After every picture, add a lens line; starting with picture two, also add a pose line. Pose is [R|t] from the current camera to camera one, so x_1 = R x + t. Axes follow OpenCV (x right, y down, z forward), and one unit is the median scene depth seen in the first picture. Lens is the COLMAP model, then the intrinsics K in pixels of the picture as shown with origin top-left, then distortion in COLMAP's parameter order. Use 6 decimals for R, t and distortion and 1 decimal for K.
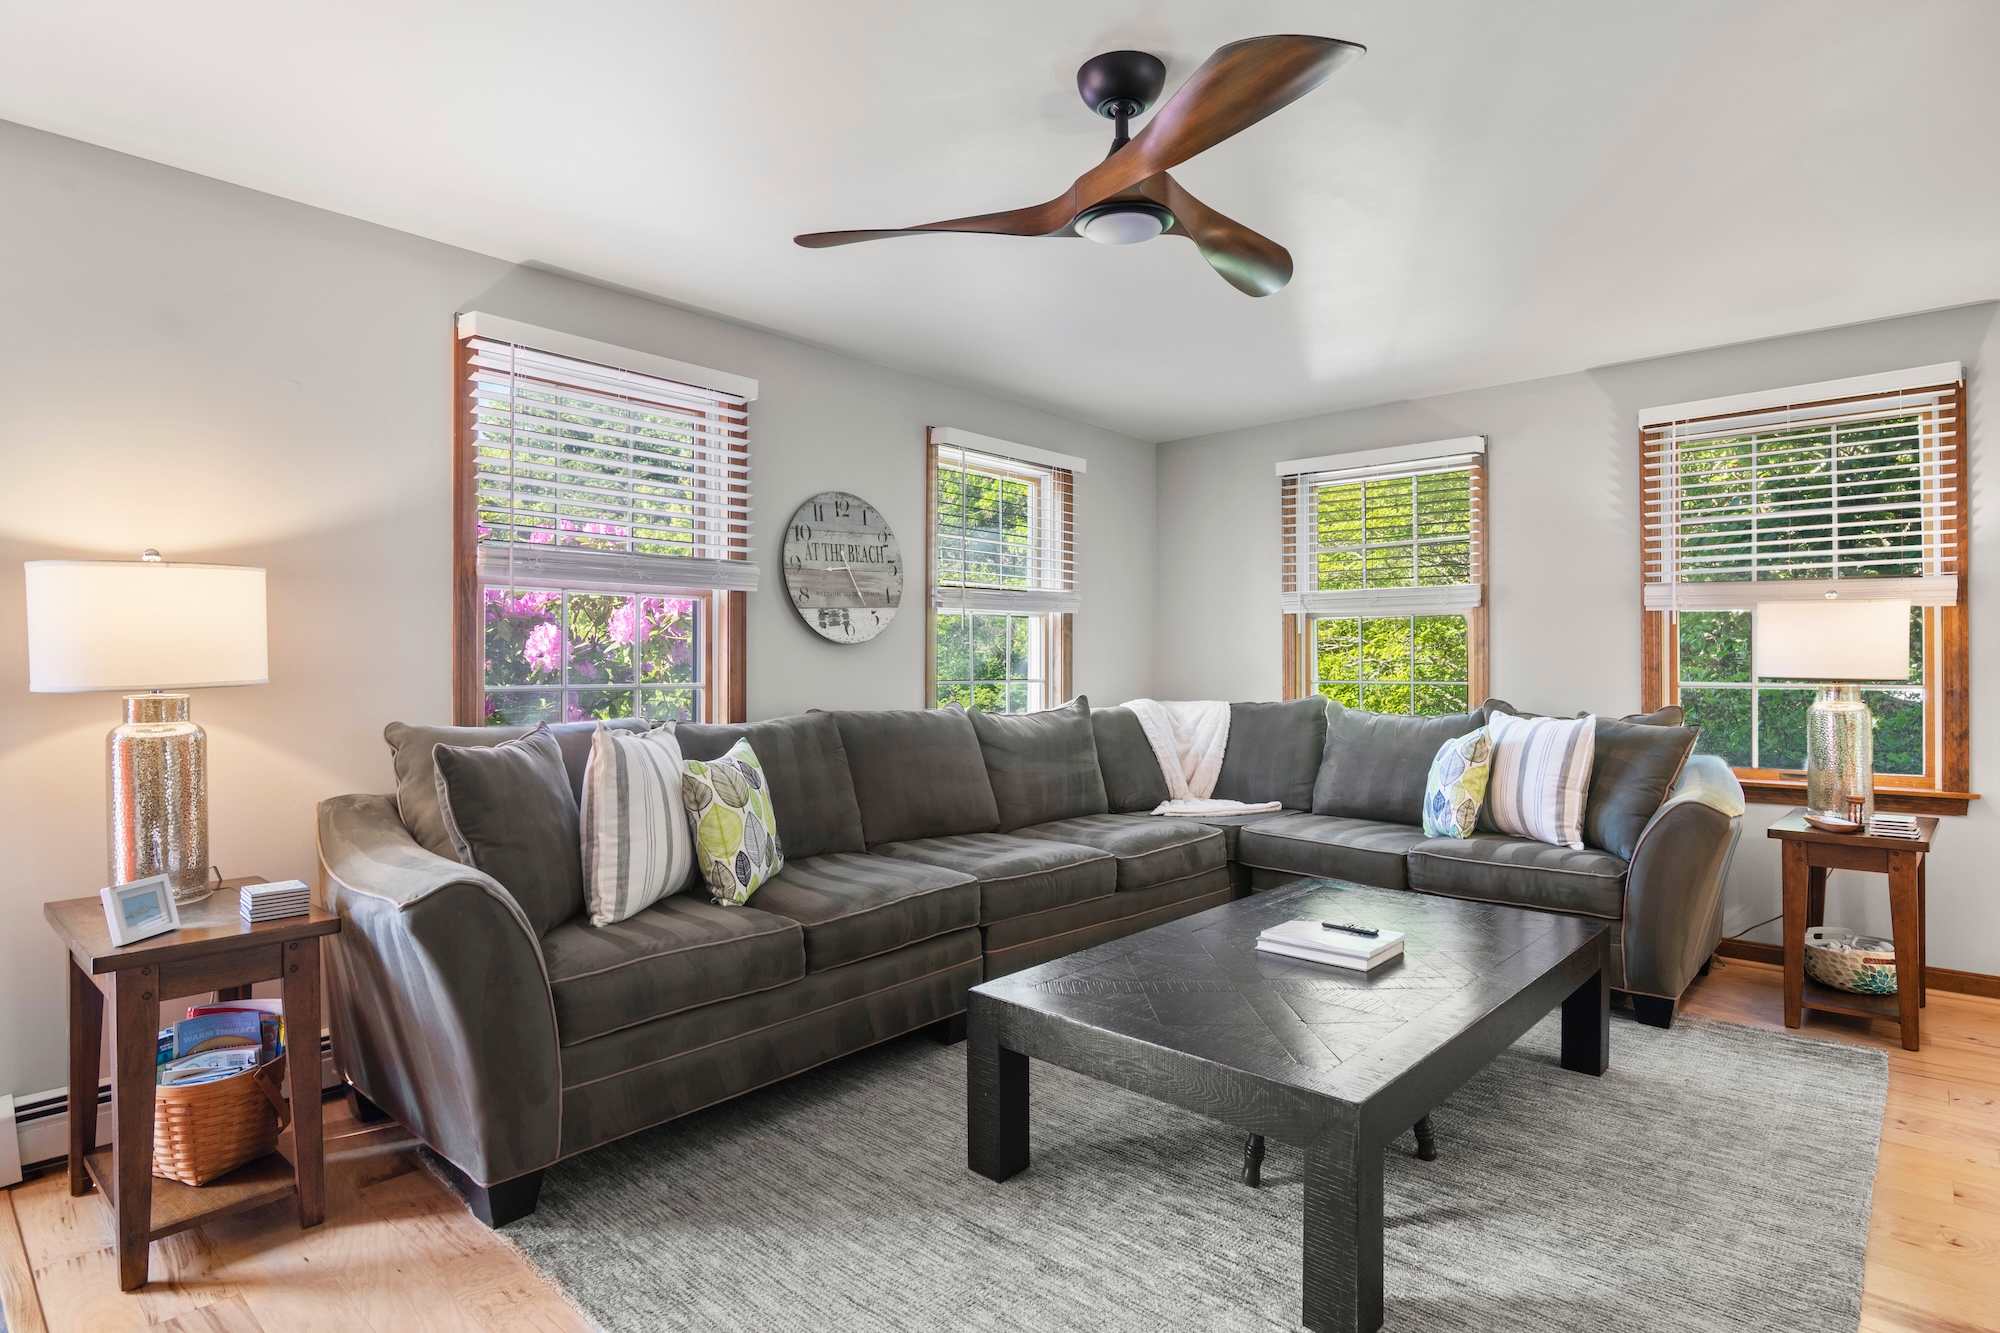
lens RADIAL K [[1035.9, 0, 1003.9], [0, 1035.9, 661.7], [0, 0, 1]] dist [-0.010724, -0.000159]
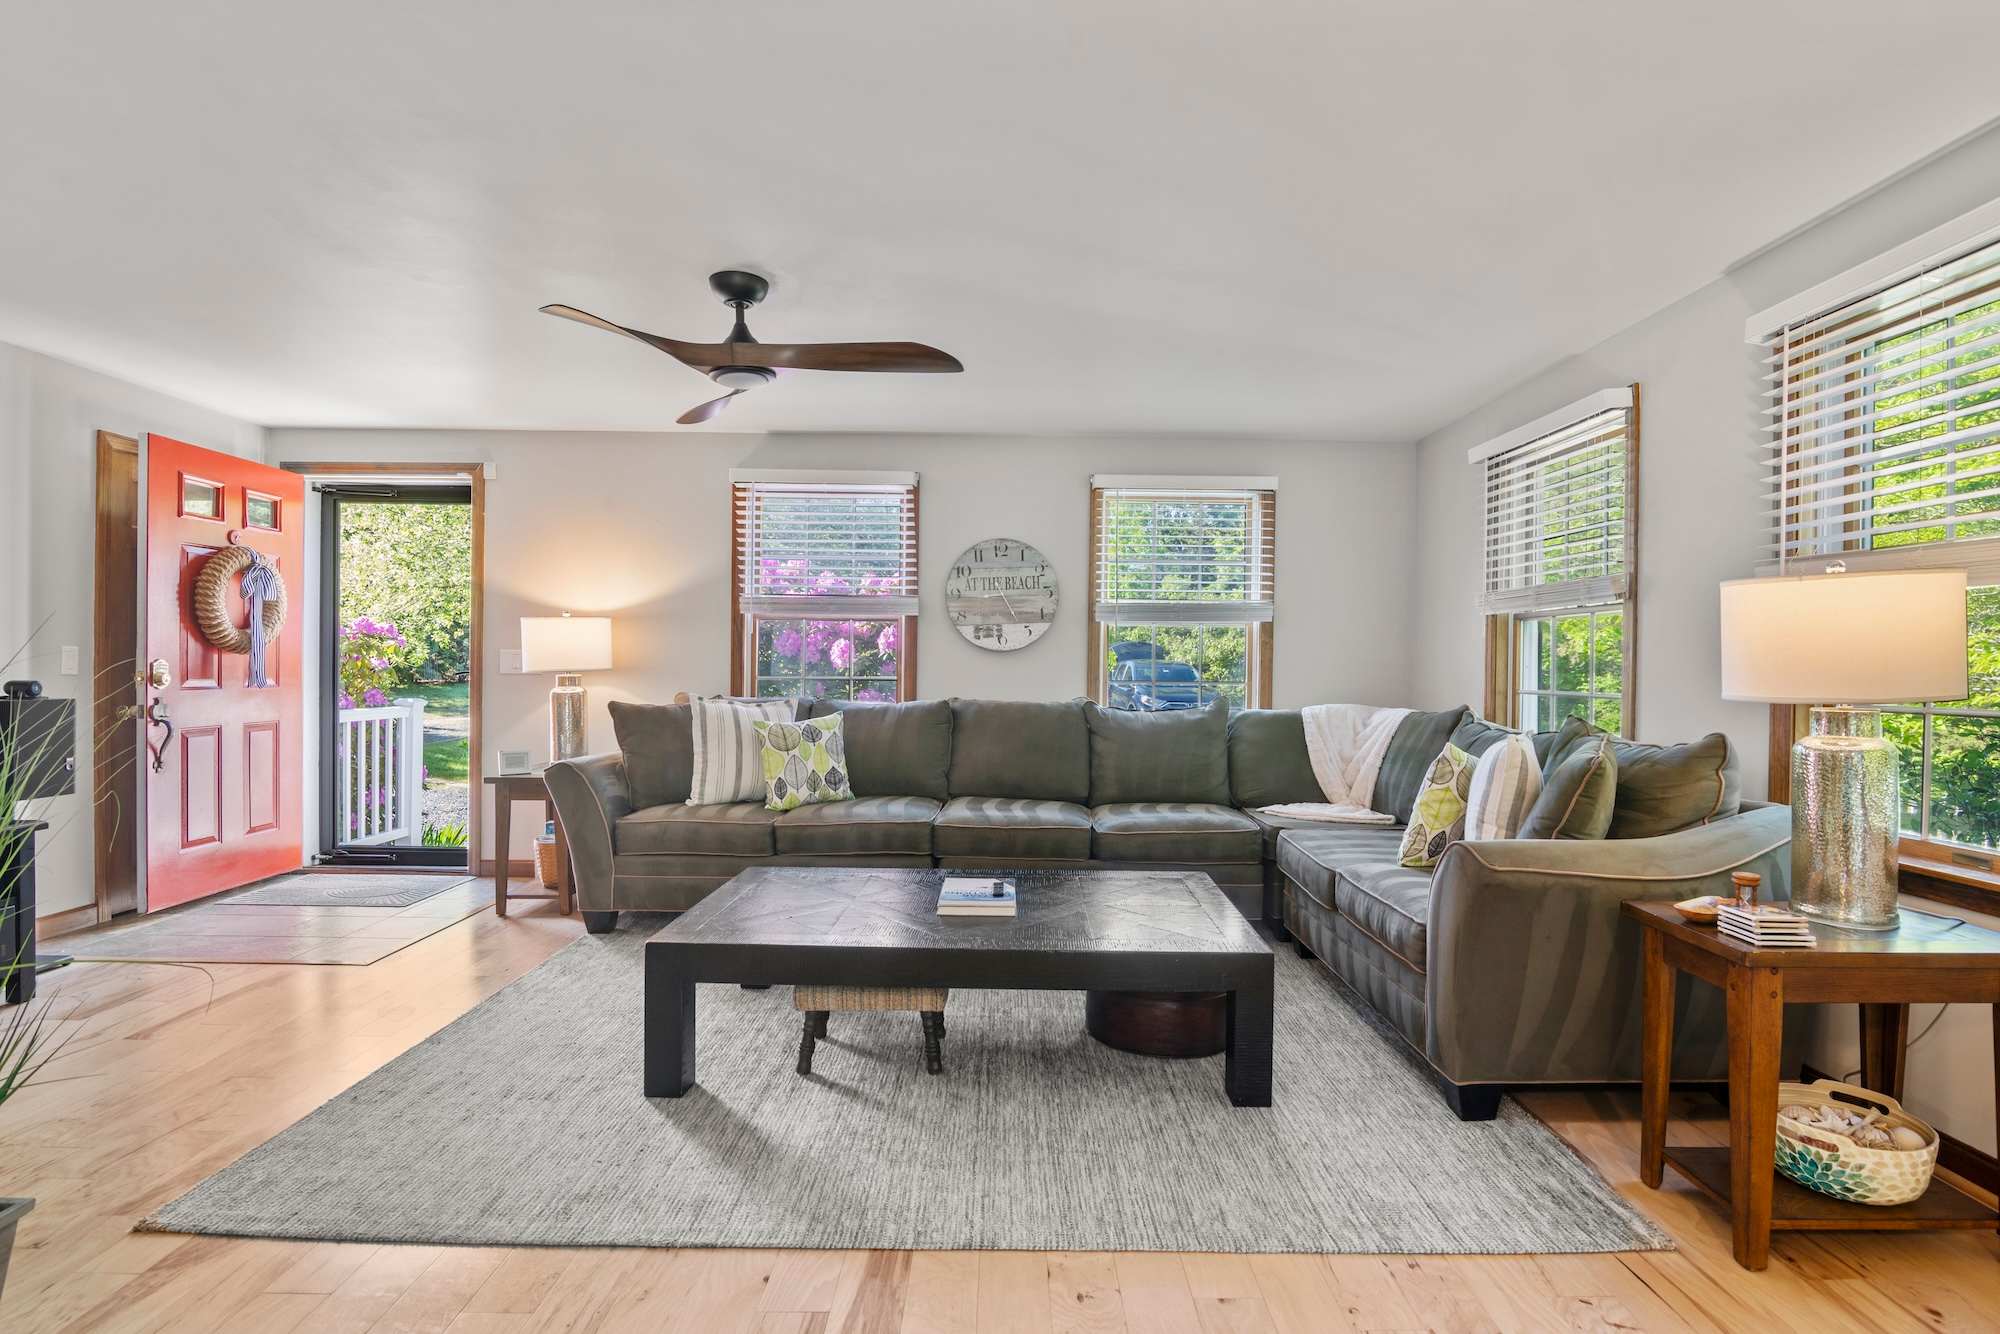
lens RADIAL K [[925.7, 0, 1000.0], [0, 925.7, 667.0], [0, 0, 1]] dist [-0.020053, 0.001084]
pose [[0.665877, 0.006421, -0.746034, 0.808762], [-0.009019, 0.999959, 0.000557, 0.003292], [0.746007, 0.006358, 0.665908, 0.214948]]
